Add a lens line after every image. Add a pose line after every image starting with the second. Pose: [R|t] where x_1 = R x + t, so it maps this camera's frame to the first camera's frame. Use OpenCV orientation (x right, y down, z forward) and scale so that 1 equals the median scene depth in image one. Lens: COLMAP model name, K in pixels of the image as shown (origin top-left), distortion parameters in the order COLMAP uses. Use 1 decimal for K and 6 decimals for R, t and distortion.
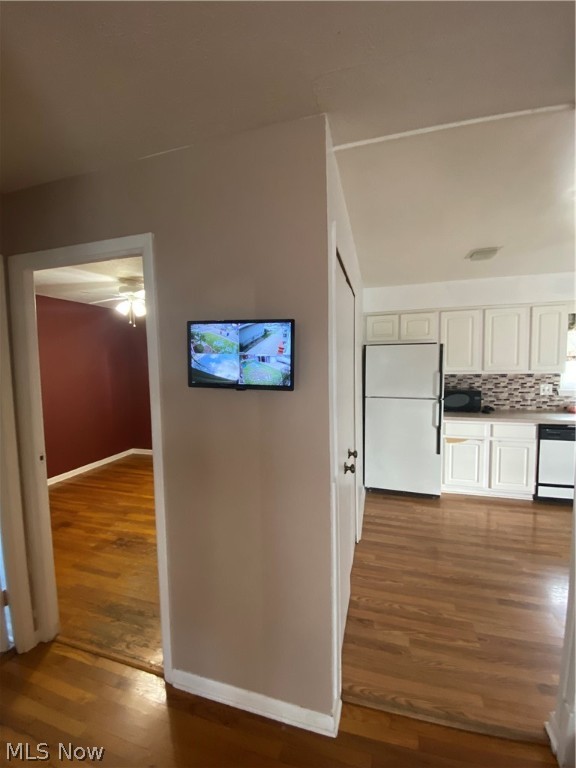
lens RADIAL K [[312.4, 0, 289.3], [0, 312.4, 383.6], [0, 0, 1]] dist [-0.004746, -0.002832]
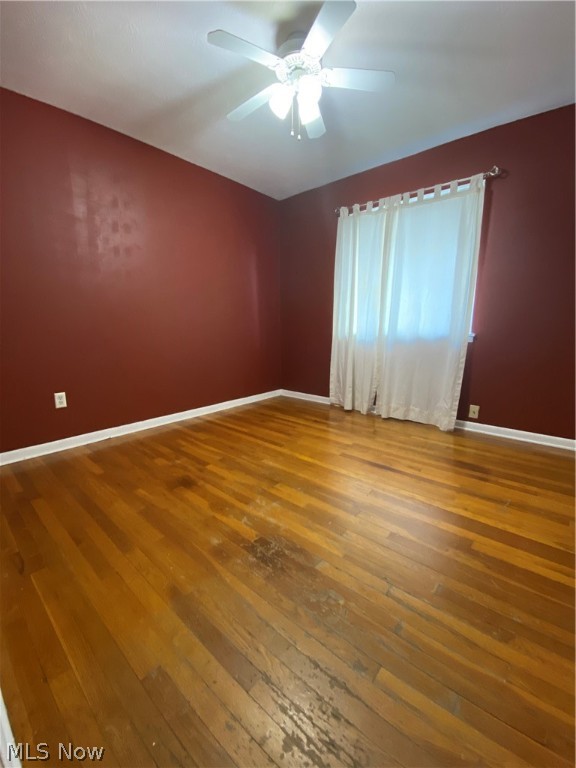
lens RADIAL K [[312.4, 0, 291.1], [0, 312.4, 384.2], [0, 0, 1]] dist [-0.004746, -0.002832]
pose [[0.910376, 0.088299, -0.404250, -0.330552], [-0.038474, 0.990797, 0.129771, 0.190056], [0.411989, -0.102587, 0.905396, 0.607643]]
